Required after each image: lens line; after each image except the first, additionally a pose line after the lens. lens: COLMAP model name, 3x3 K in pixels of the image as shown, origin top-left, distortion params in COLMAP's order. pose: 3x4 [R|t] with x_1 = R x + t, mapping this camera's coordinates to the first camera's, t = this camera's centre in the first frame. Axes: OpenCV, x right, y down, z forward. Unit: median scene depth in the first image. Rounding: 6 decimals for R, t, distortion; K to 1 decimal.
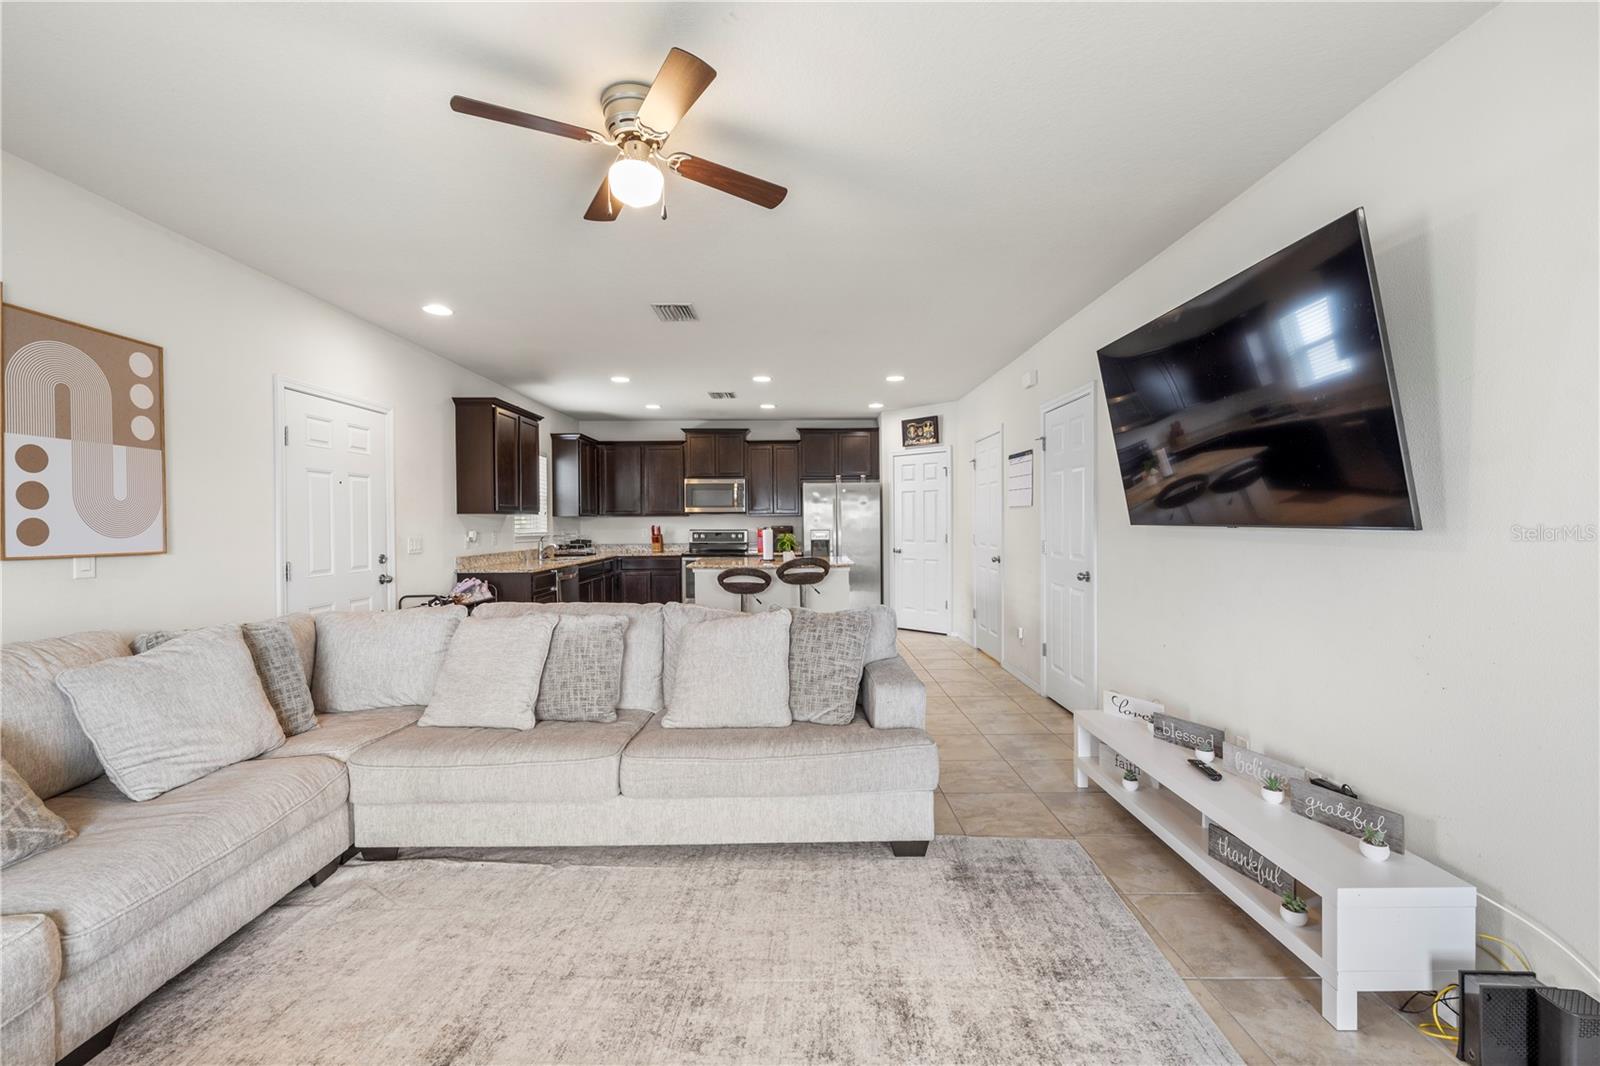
lens RADIAL K [[674.3, 0, 796.5], [0, 674.3, 530.1], [0, 0, 1]] dist [0.001086, 0.000033]
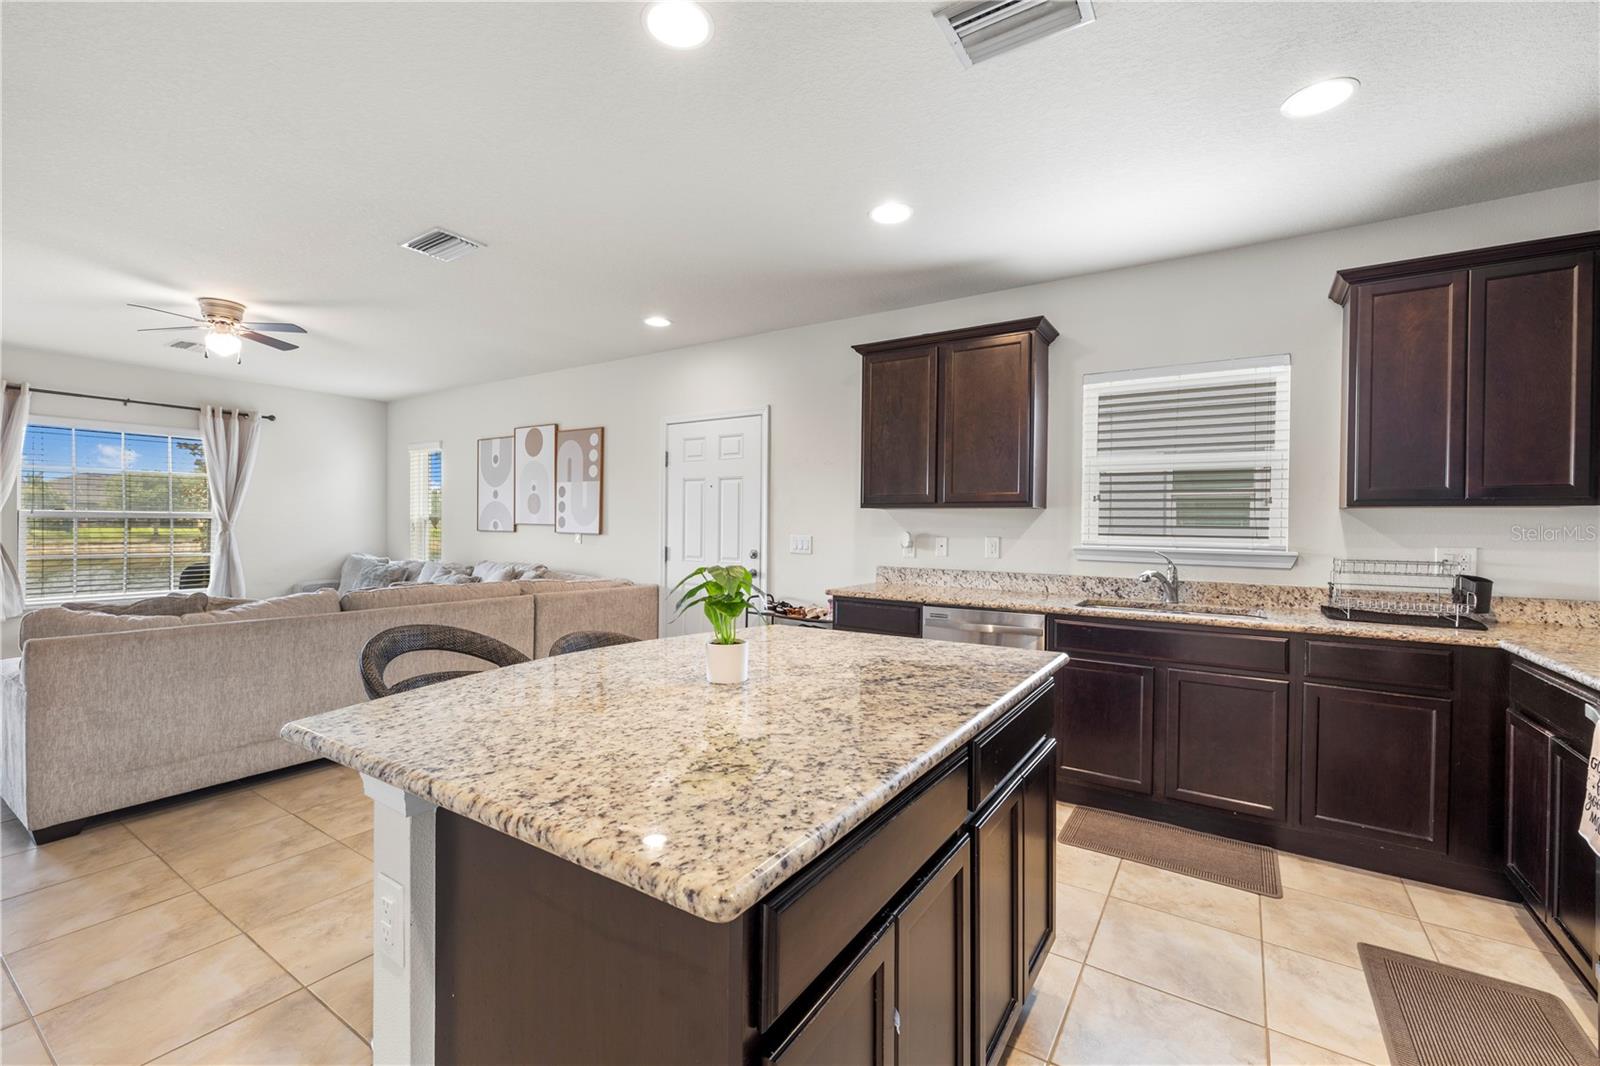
lens RADIAL K [[674.3, 0, 796.5], [0, 674.3, 530.1], [0, 0, 1]] dist [0.001086, 0.000033]
pose [[-0.557312, 0.007341, -0.830271, 0.165309], [-0.017664, 0.999630, 0.020695, -0.013346], [0.830115, 0.026199, -0.556976, 1.218032]]
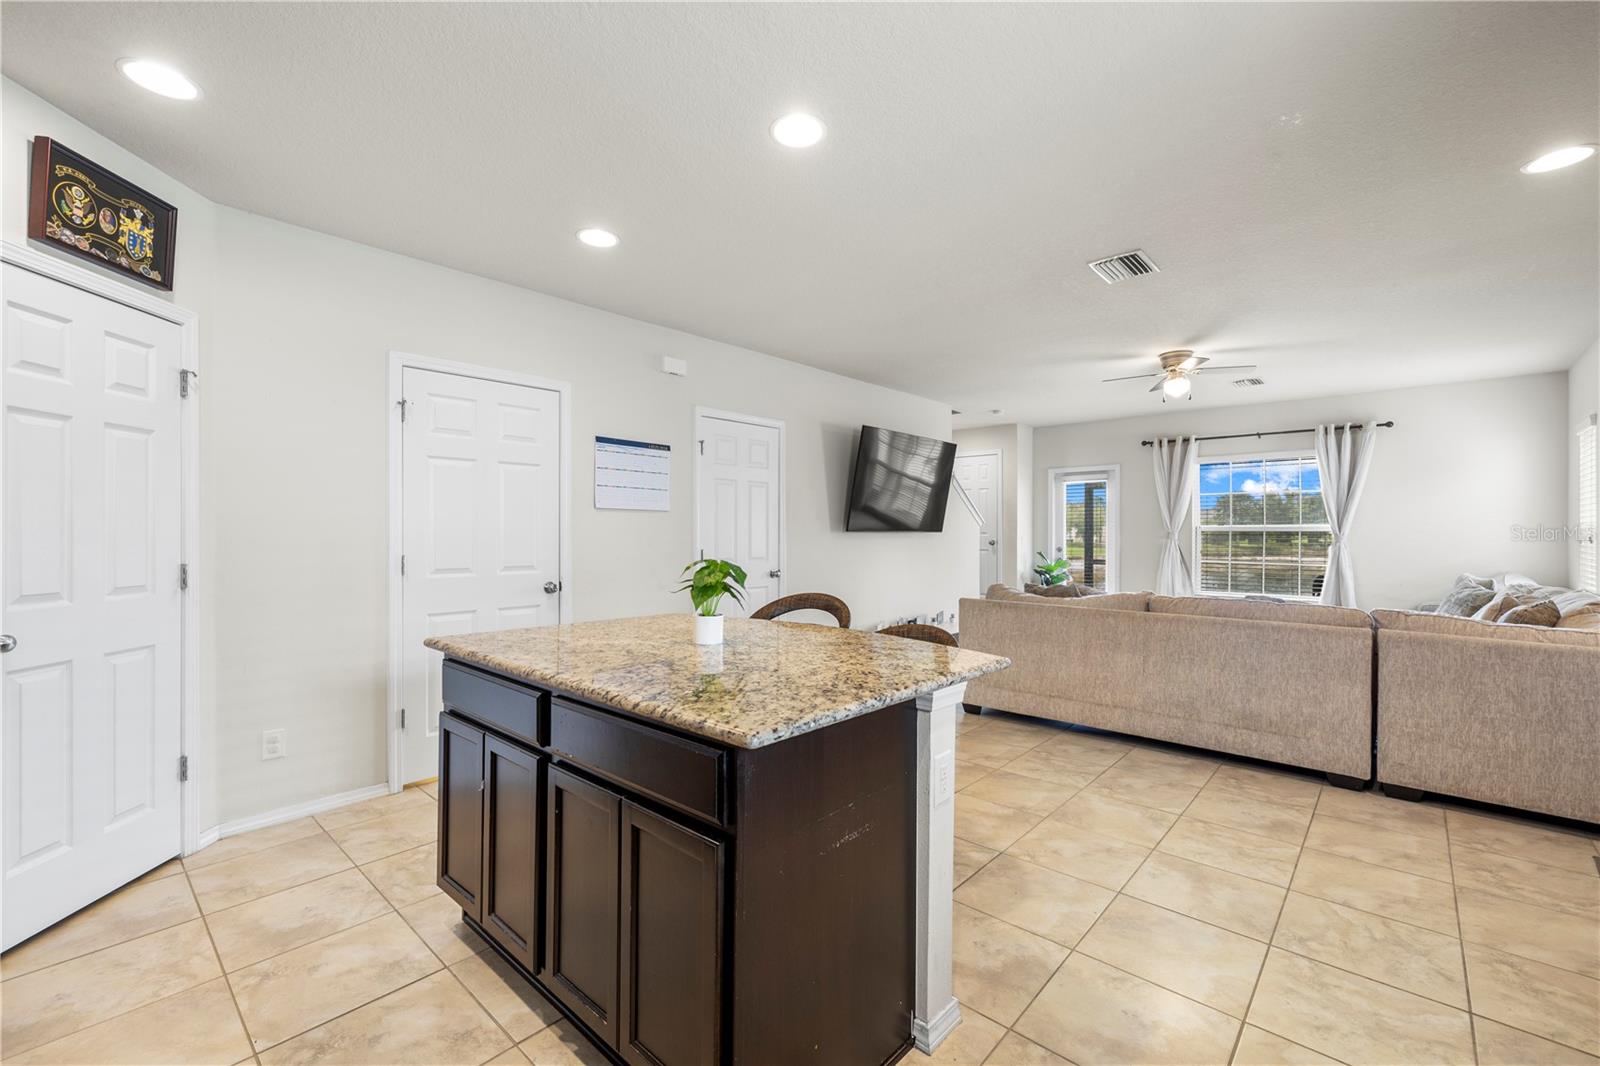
lens RADIAL K [[674.3, 0, 796.5], [0, 674.3, 530.1], [0, 0, 1]] dist [0.001086, 0.000033]
pose [[-0.736670, 0.006882, 0.676217, -0.298916], [0.012612, 0.999914, 0.003563, -0.009914], [-0.676134, 0.011154, -0.736694, 1.281205]]
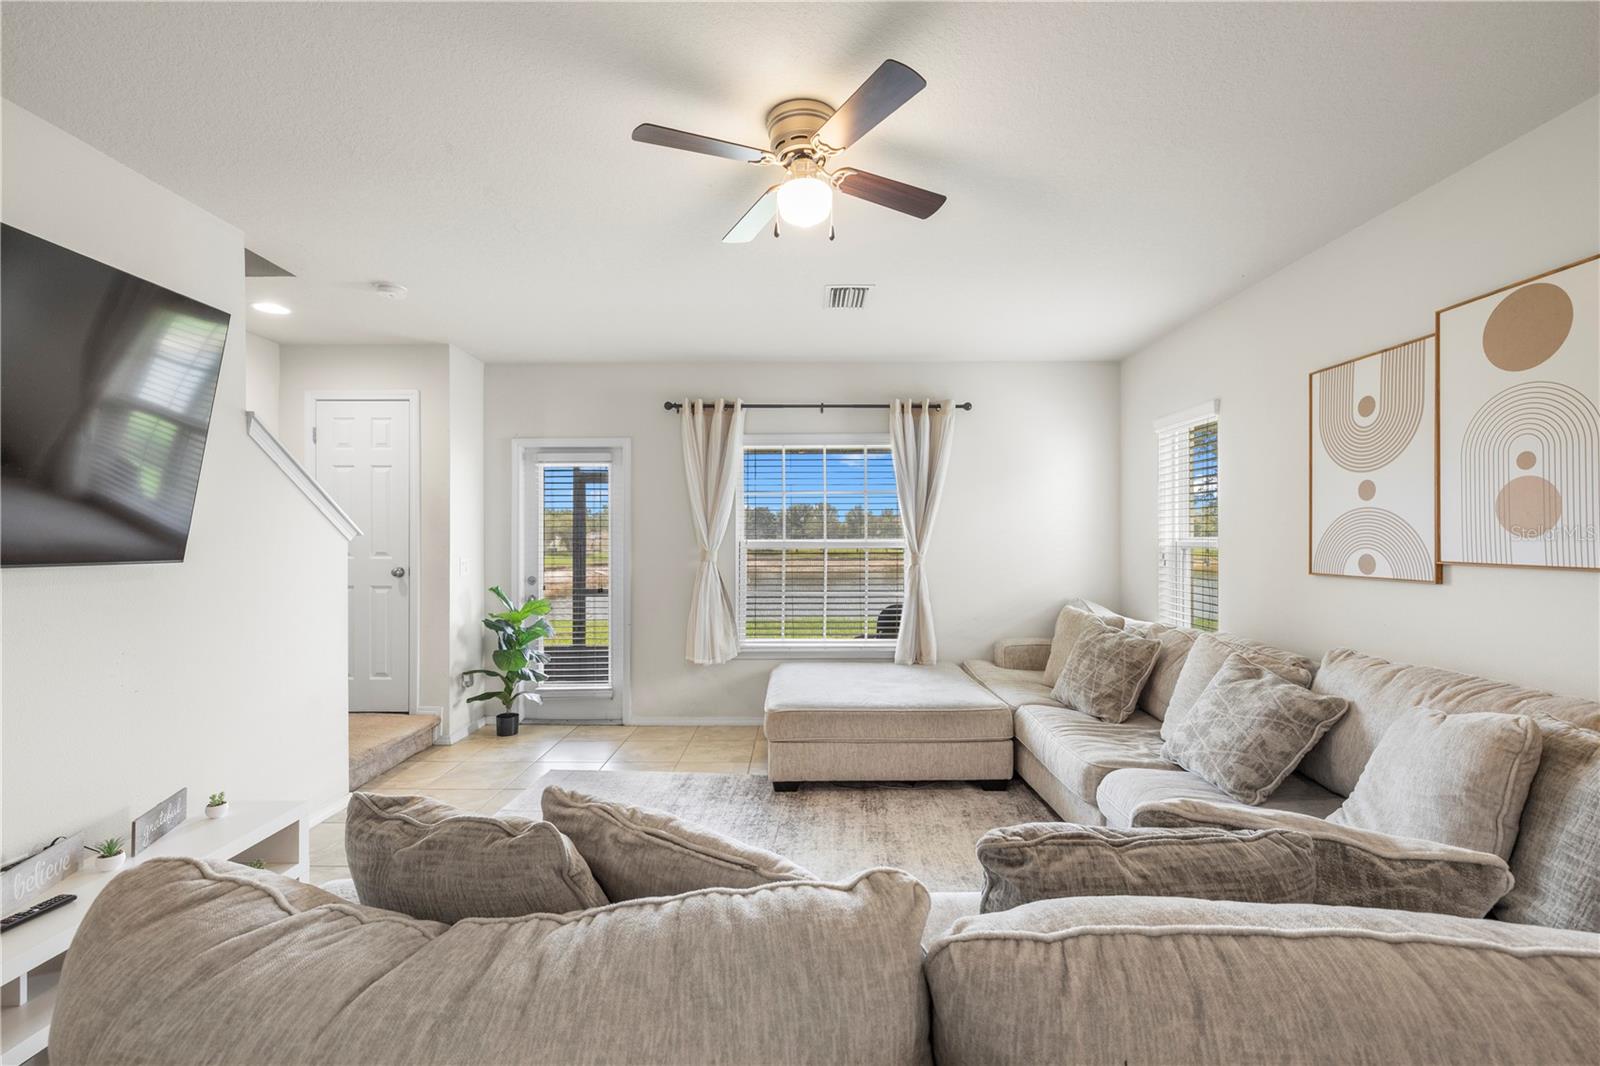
lens RADIAL K [[675.7, 0, 796.5], [0, 675.7, 539.4], [0, 0, 1]] dist [0.001904, 0.000192]
pose [[-0.999883, 0.006526, 0.013828, -0.081936], [0.006703, 0.999895, 0.012822, -0.014988], [-0.013743, 0.012913, -0.999822, 0.685230]]
